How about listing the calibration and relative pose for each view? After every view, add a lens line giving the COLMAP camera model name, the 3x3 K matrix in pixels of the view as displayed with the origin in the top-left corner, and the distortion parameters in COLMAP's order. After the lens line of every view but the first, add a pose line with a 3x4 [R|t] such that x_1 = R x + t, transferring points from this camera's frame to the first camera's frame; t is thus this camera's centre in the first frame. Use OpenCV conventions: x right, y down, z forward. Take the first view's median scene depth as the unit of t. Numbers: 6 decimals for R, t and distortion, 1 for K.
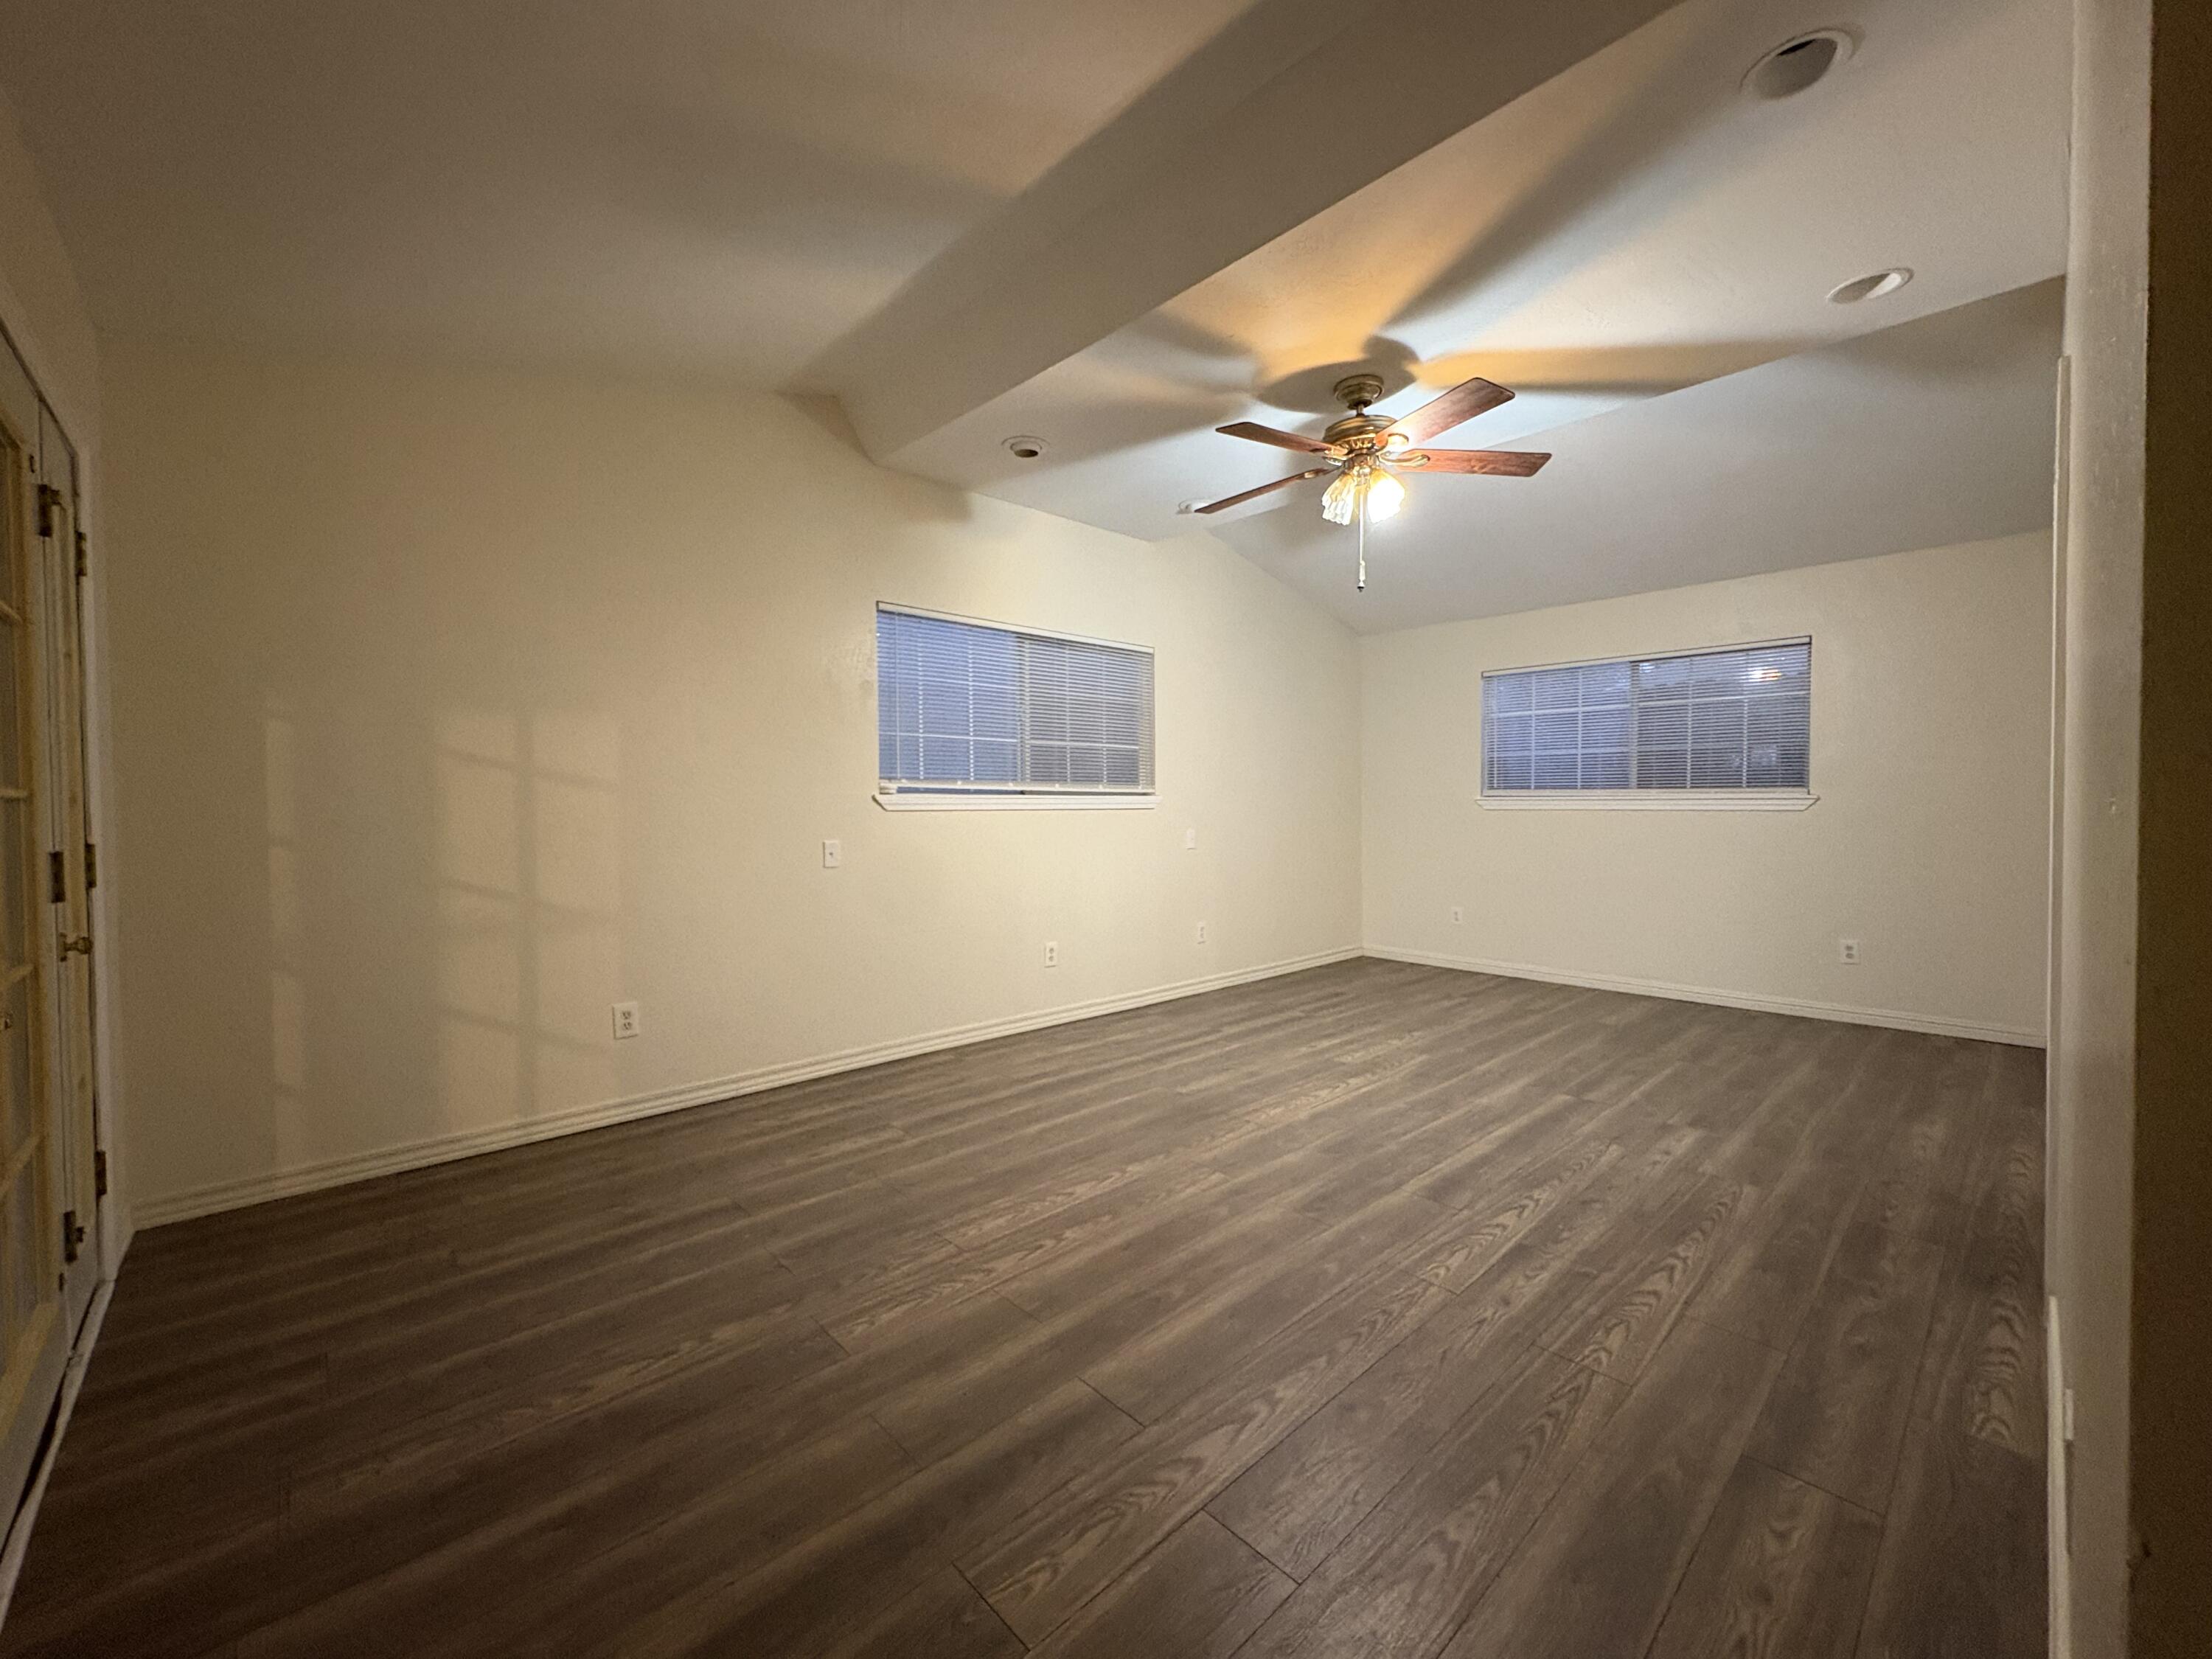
lens RADIAL K [[883.2, 0, 1109.7], [0, 883.2, 832.9], [0, 0, 1]] dist [0.000668, -0.000031]
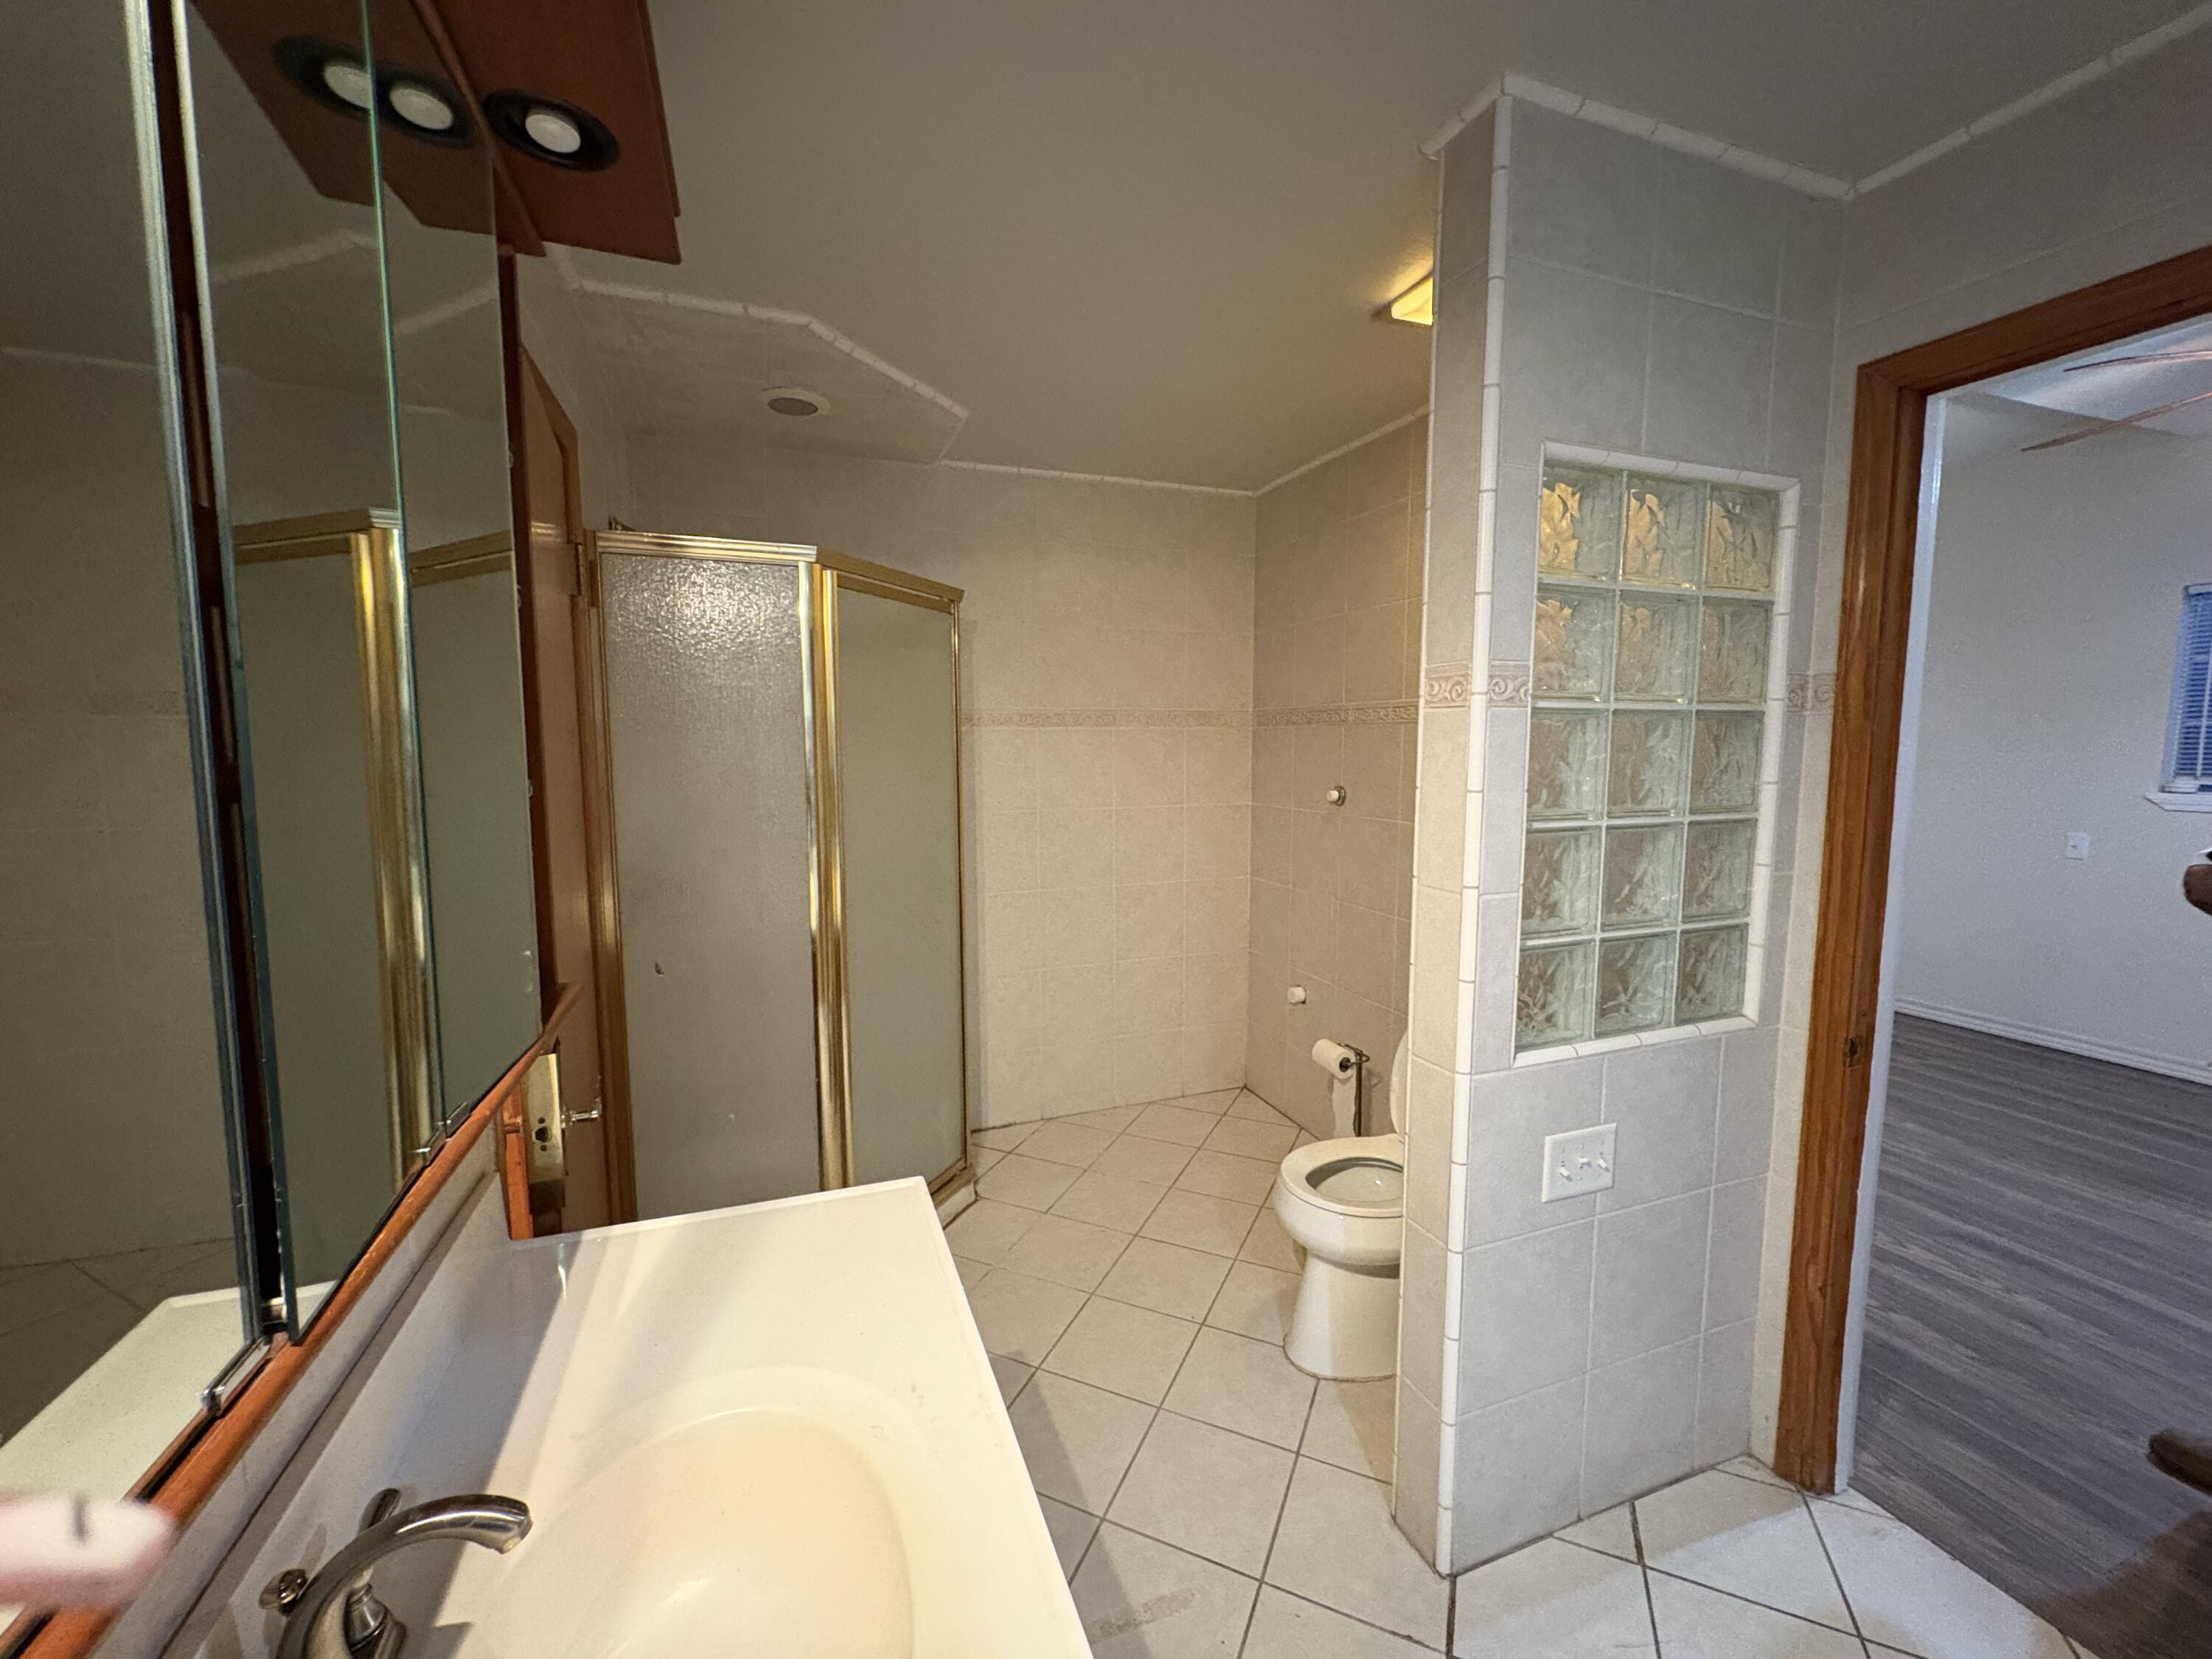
lens RADIAL K [[883.2, 0, 1100.8], [0, 883.2, 824.3], [0, 0, 1]] dist [0.000668, -0.000031]
pose [[-0.384313, 0.092825, -0.918525, 1.297033], [-0.015921, 0.994118, 0.107126, -0.112952], [0.923066, 0.055794, -0.380574, 0.371487]]
